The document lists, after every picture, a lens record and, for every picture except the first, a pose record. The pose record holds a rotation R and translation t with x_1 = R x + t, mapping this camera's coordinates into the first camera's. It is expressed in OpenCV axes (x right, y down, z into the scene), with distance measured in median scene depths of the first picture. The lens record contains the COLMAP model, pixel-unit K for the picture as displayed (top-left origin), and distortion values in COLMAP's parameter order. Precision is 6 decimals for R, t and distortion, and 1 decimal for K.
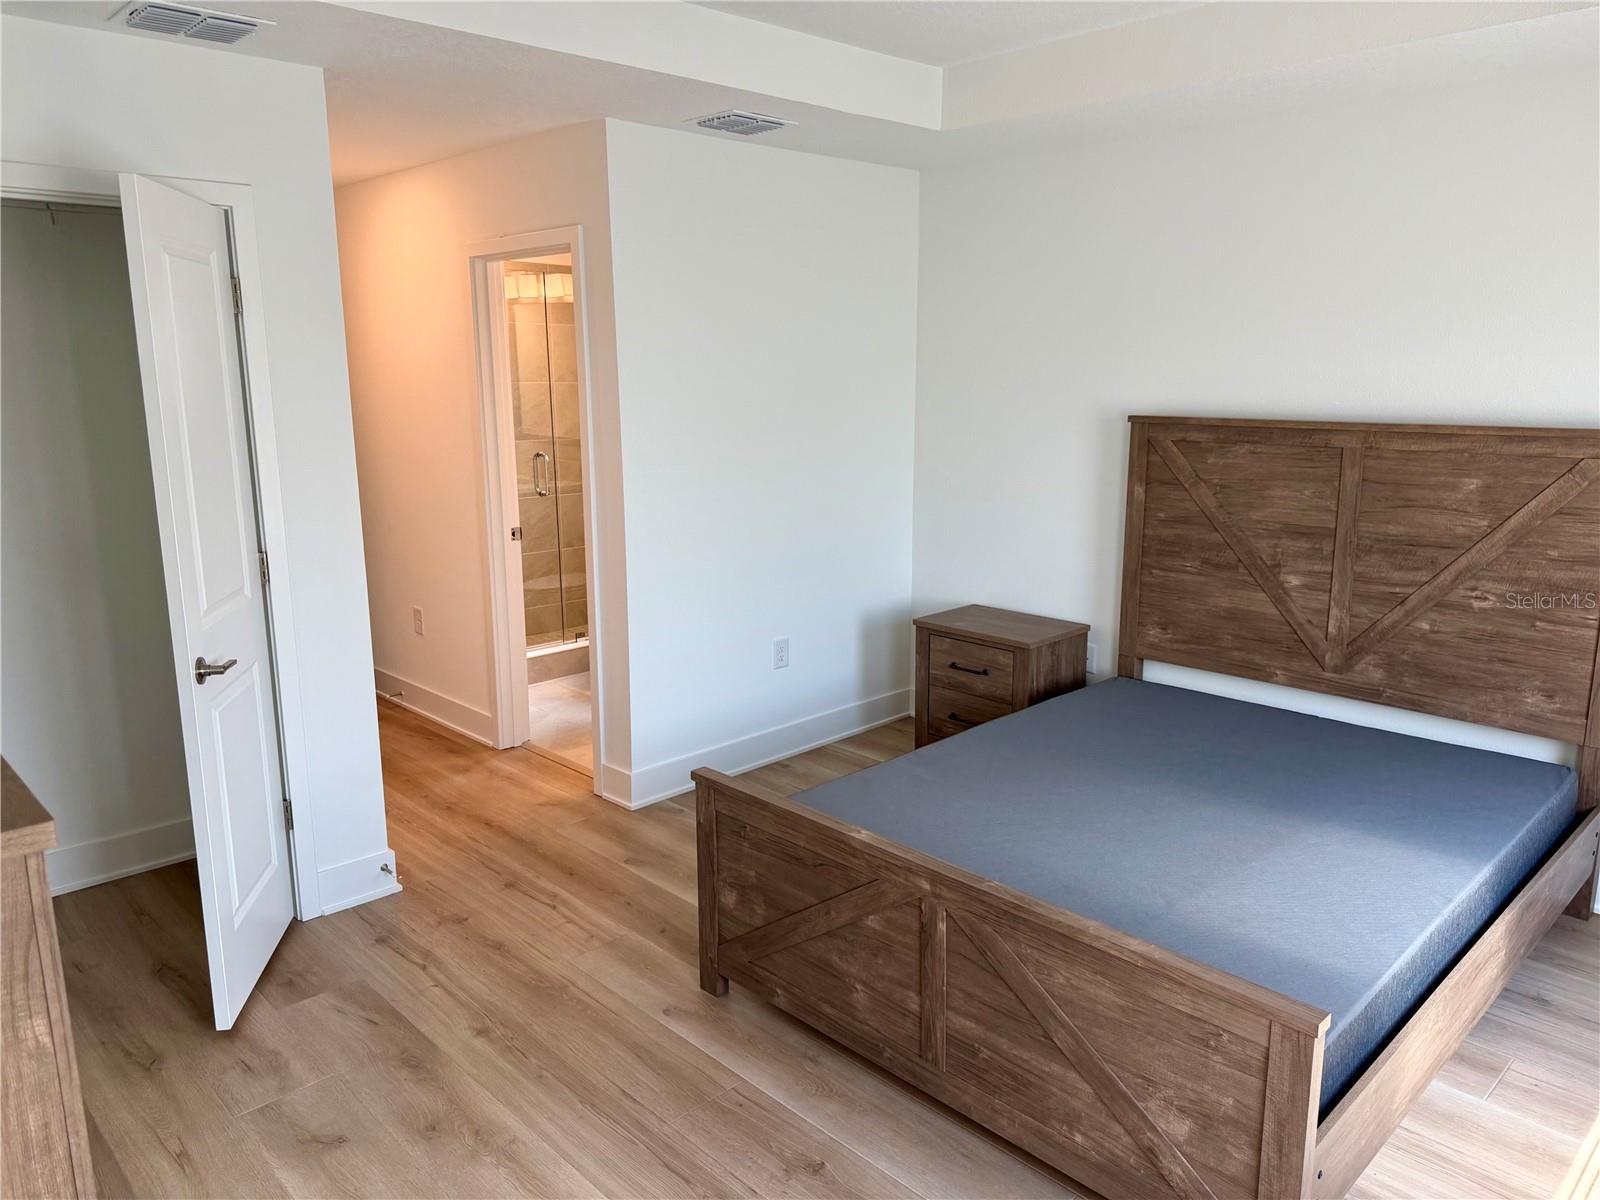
lens RADIAL K [[1136.6, 0, 805.4], [0, 1136.6, 591.1], [0, 0, 1]] dist [0.001274, -0.033738]
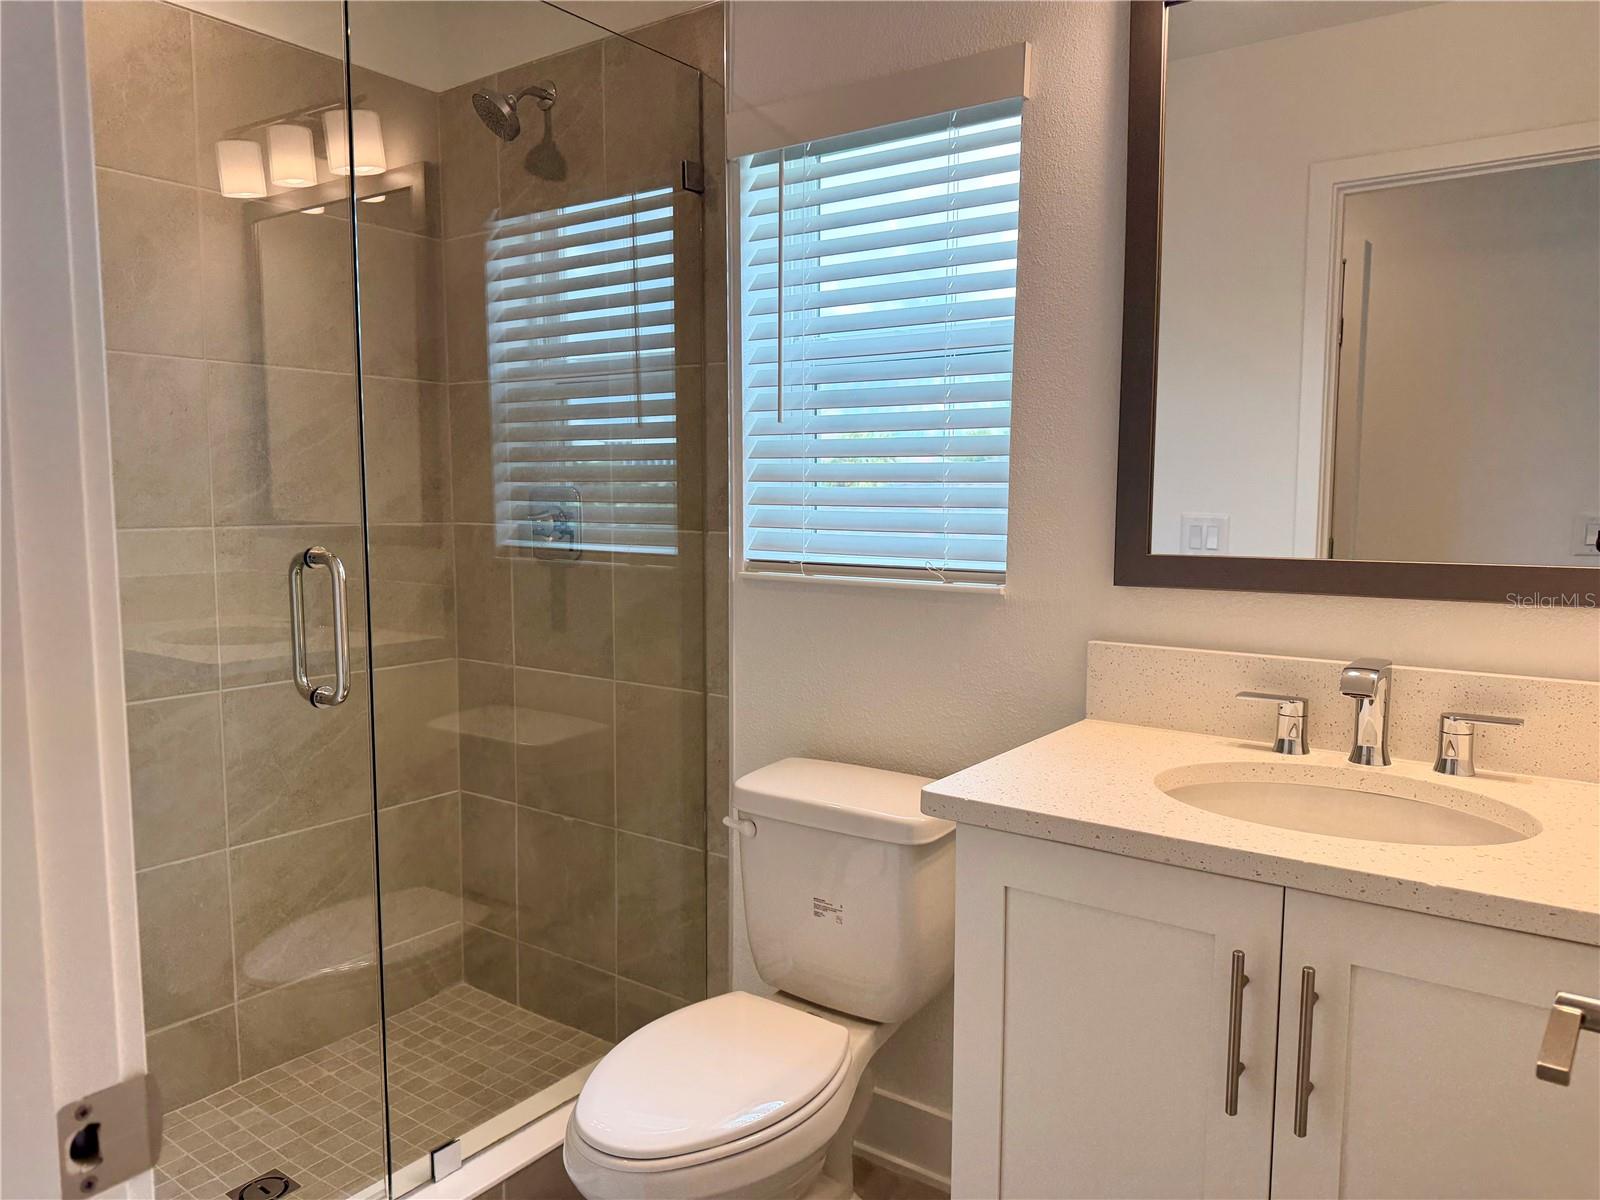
lens RADIAL K [[1136.6, 0, 798.4], [0, 1136.6, 594.3], [0, 0, 1]] dist [0.001274, -0.033738]
pose [[0.985230, -0.010589, 0.170911, -0.144867], [0.024192, 0.996683, -0.077702, -0.072721], [-0.169521, 0.080689, 0.982218, 0.624951]]
